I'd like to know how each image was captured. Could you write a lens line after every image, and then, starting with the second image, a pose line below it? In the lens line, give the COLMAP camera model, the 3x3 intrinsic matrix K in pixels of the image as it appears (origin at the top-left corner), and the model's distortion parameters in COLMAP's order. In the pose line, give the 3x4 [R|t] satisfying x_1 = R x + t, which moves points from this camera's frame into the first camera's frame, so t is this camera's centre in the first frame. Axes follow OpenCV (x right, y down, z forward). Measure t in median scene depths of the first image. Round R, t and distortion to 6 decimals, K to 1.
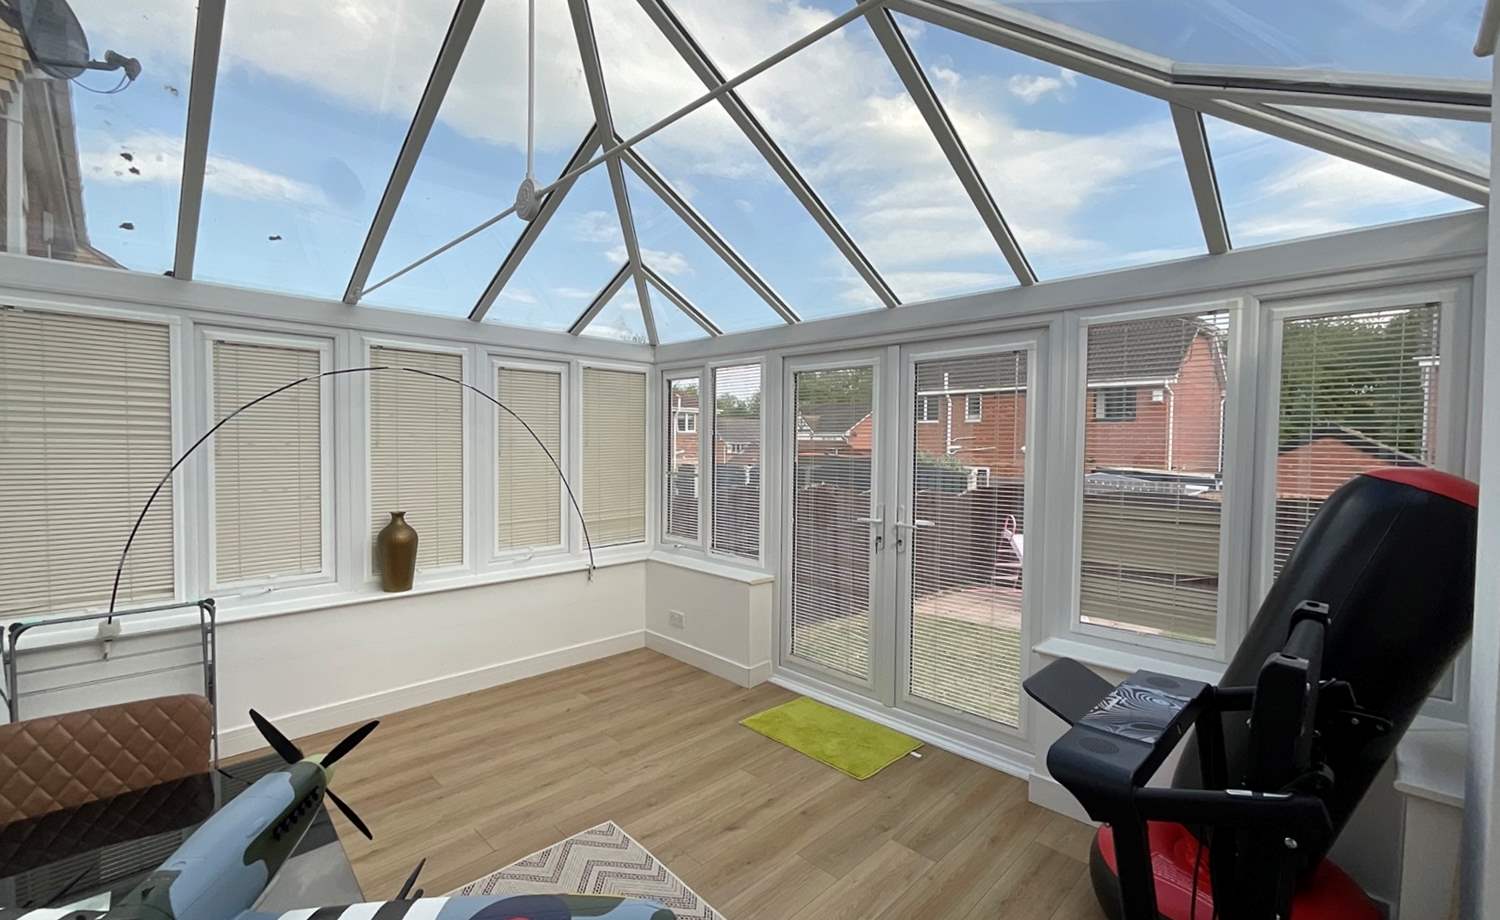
lens RADIAL K [[609.5, 0, 749.2], [0, 609.5, 464.0], [0, 0, 1]] dist [0.000586, 0.000013]
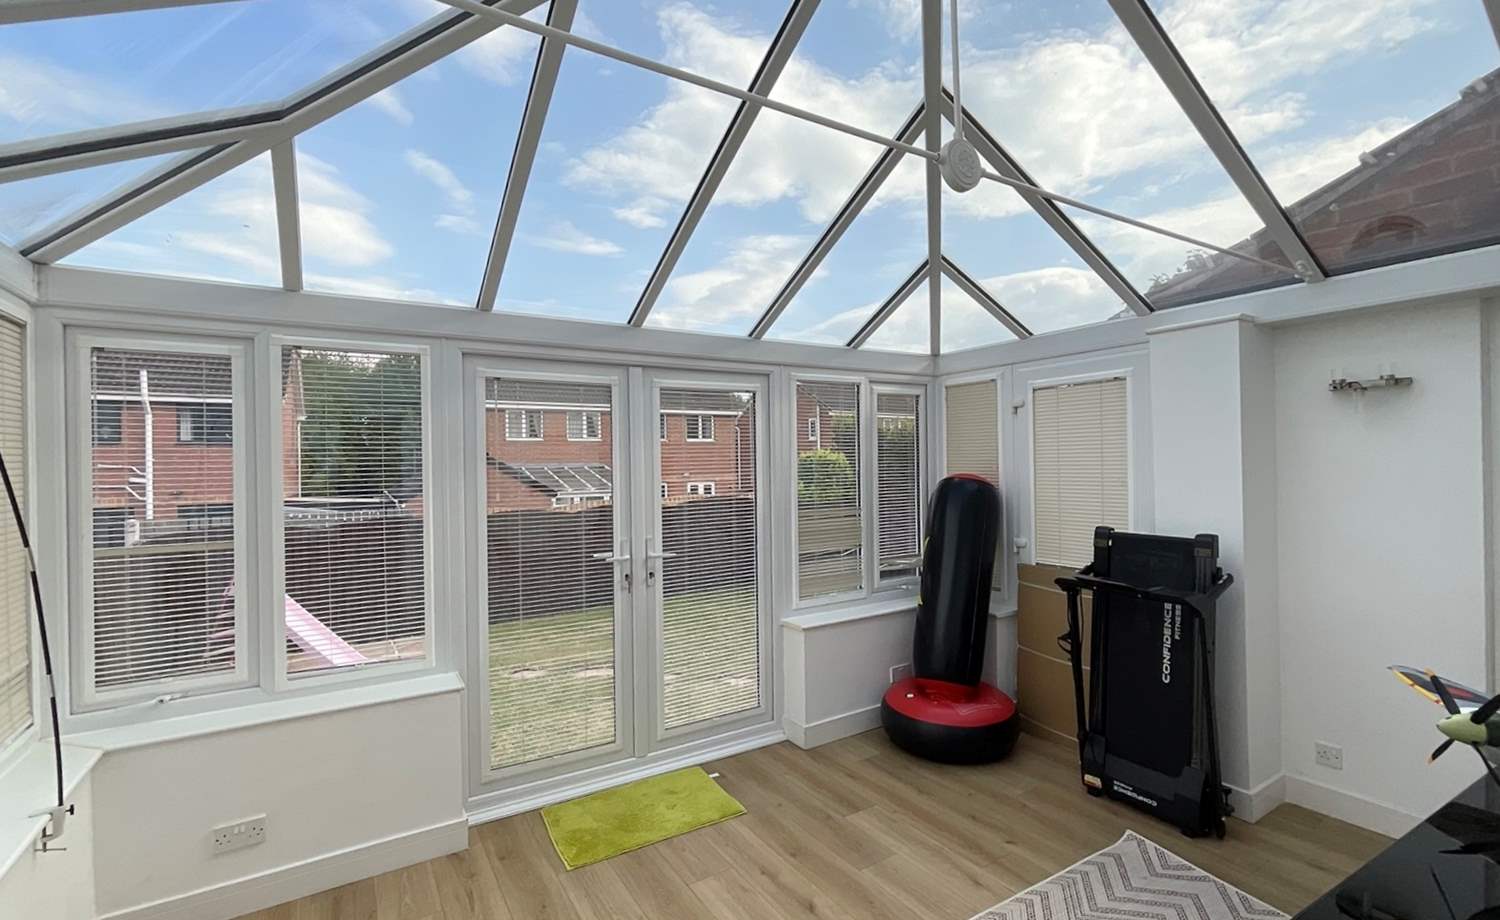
lens RADIAL K [[649.7, 0, 746.7], [0, 649.7, 465.7], [0, 0, 1]] dist [0.000073, 0.000001]
pose [[0.261137, -0.017509, 0.965143, -0.665796], [0.053230, 0.998575, 0.003713, -0.036021], [-0.963833, 0.050405, 0.261697, 0.565404]]
